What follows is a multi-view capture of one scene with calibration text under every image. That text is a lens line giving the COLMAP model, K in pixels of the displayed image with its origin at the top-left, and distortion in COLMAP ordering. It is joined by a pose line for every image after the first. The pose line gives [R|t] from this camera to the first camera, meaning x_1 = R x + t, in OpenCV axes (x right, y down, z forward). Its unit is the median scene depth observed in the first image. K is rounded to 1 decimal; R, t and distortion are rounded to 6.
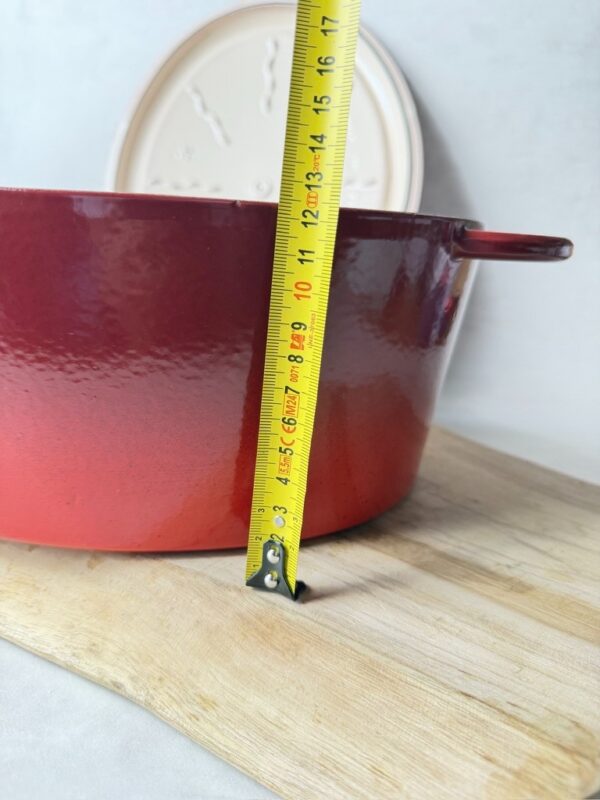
lens RADIAL K [[601.7, 0, 300.5], [0, 601.7, 407.6], [0, 0, 1]] dist [-0.034580, -0.003595]
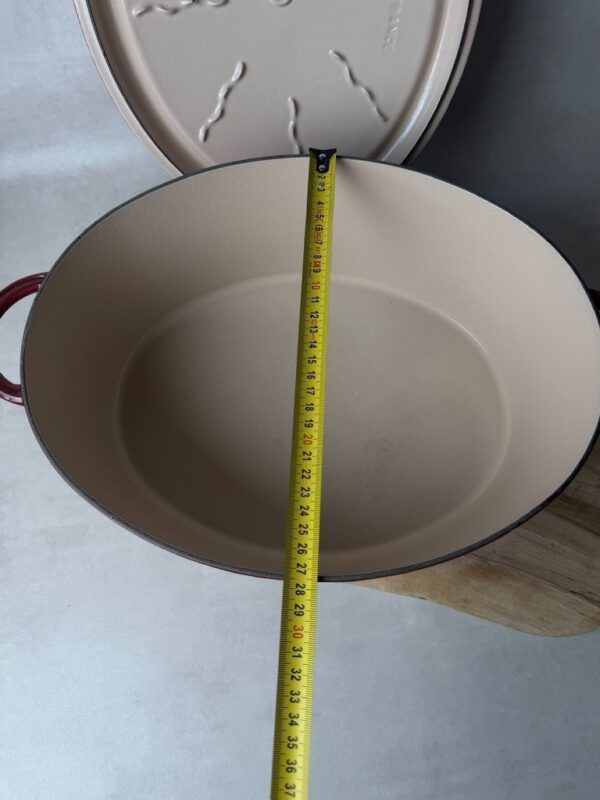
lens RADIAL K [[601.7, 0, 300.5], [0, 601.7, 407.6], [0, 0, 1]] dist [-0.034580, -0.003595]
pose [[0.945432, -0.323747, 0.036684, -0.765348], [0.154302, 0.544056, 0.824739, -2.558099], [-0.286965, -0.774074, 0.564323, 0.512234]]
